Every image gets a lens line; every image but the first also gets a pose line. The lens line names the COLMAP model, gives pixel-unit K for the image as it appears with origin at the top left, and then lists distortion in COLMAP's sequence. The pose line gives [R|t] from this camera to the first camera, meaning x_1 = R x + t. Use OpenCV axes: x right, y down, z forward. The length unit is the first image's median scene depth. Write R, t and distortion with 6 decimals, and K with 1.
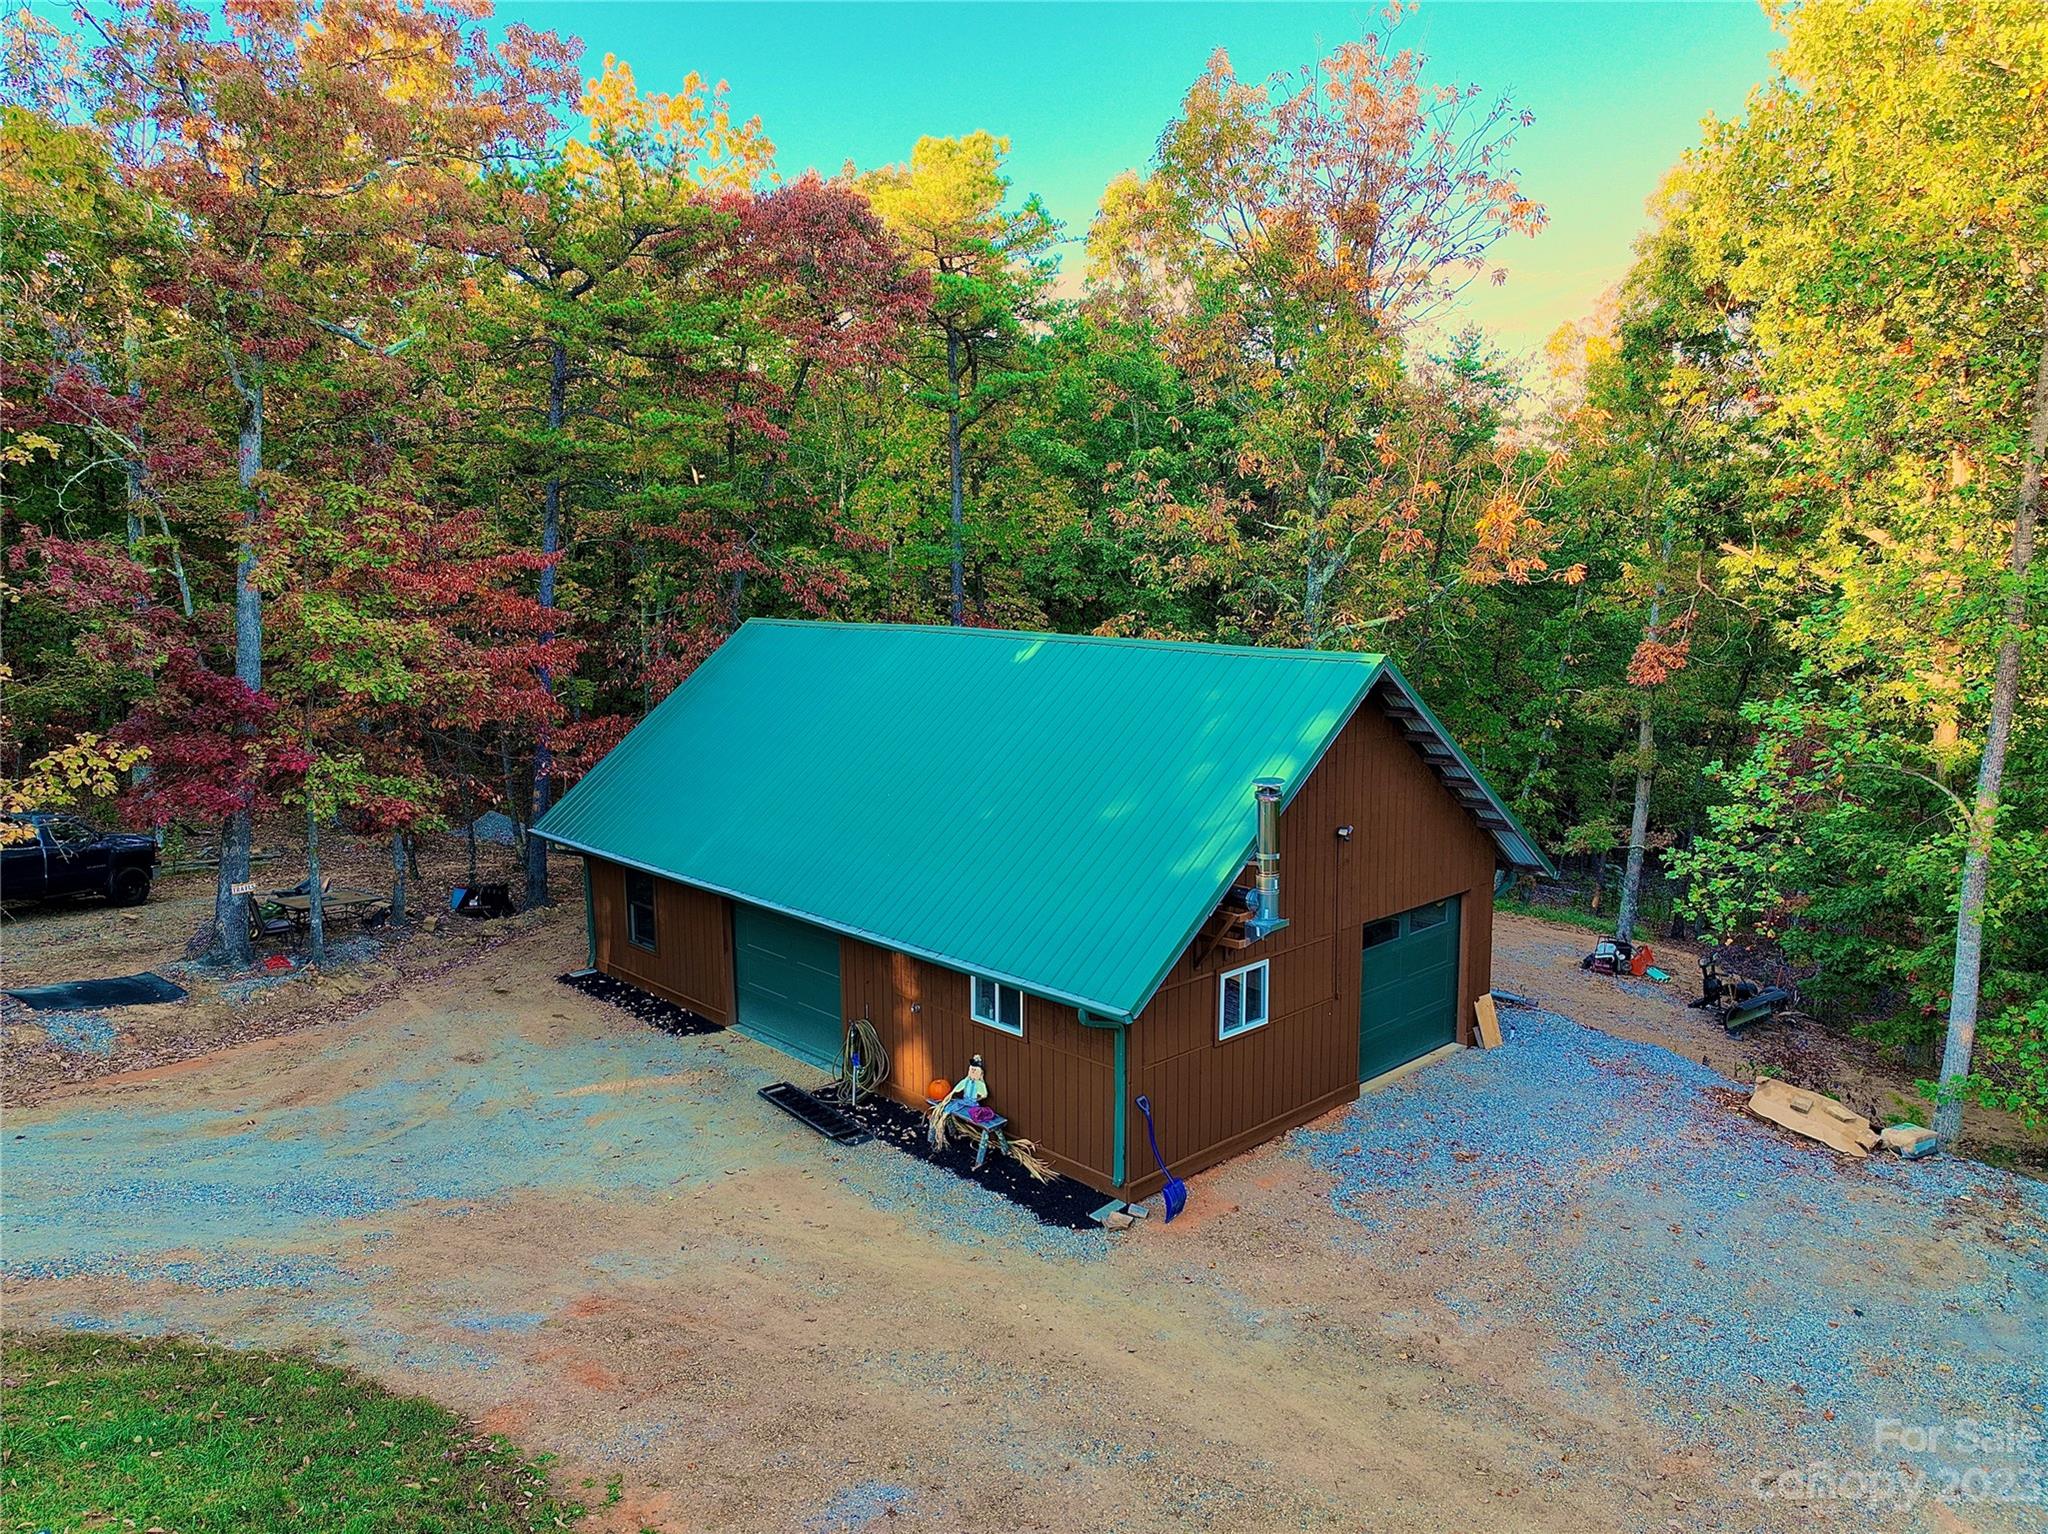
lens RADIAL K [[1436.8, 0, 1030.2], [0, 1436.8, 763.2], [0, 0, 1]] dist [0.009198, 0.000938]
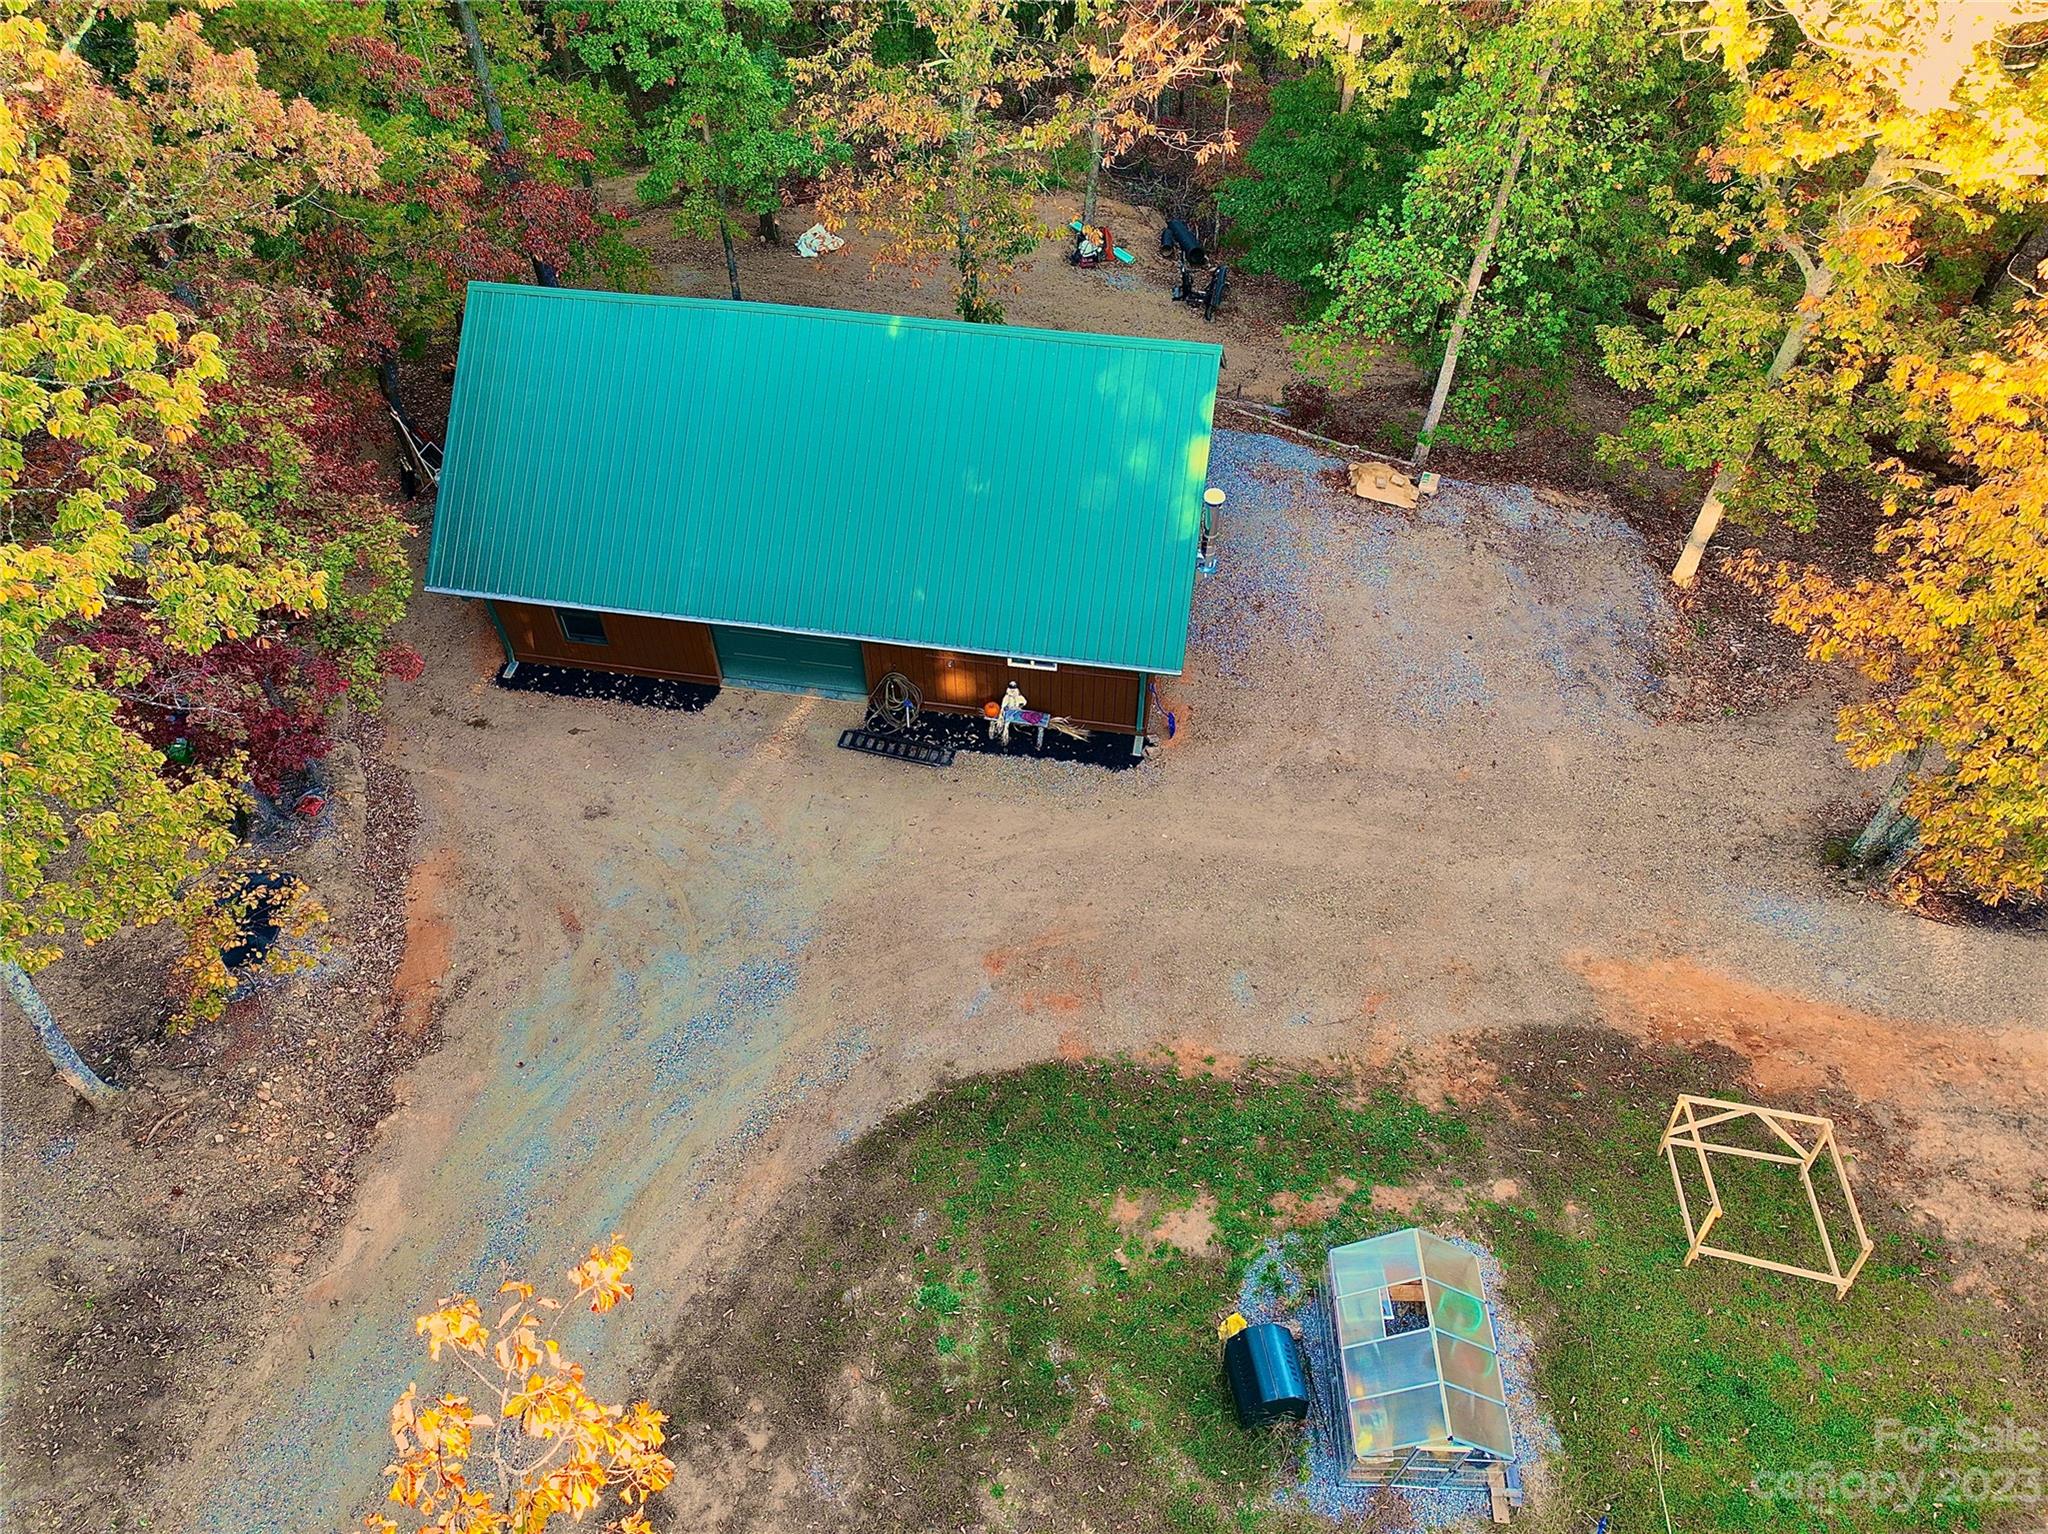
lens RADIAL K [[1436.8, 0, 1023.0], [0, 1436.8, 772.1], [0, 0, 1]] dist [0.009198, 0.000938]
pose [[0.798963, -0.462678, 0.384170, -0.664016], [0.090906, 0.724392, 0.683369, -0.771323], [-0.594469, -0.511063, 0.620823, 0.015294]]
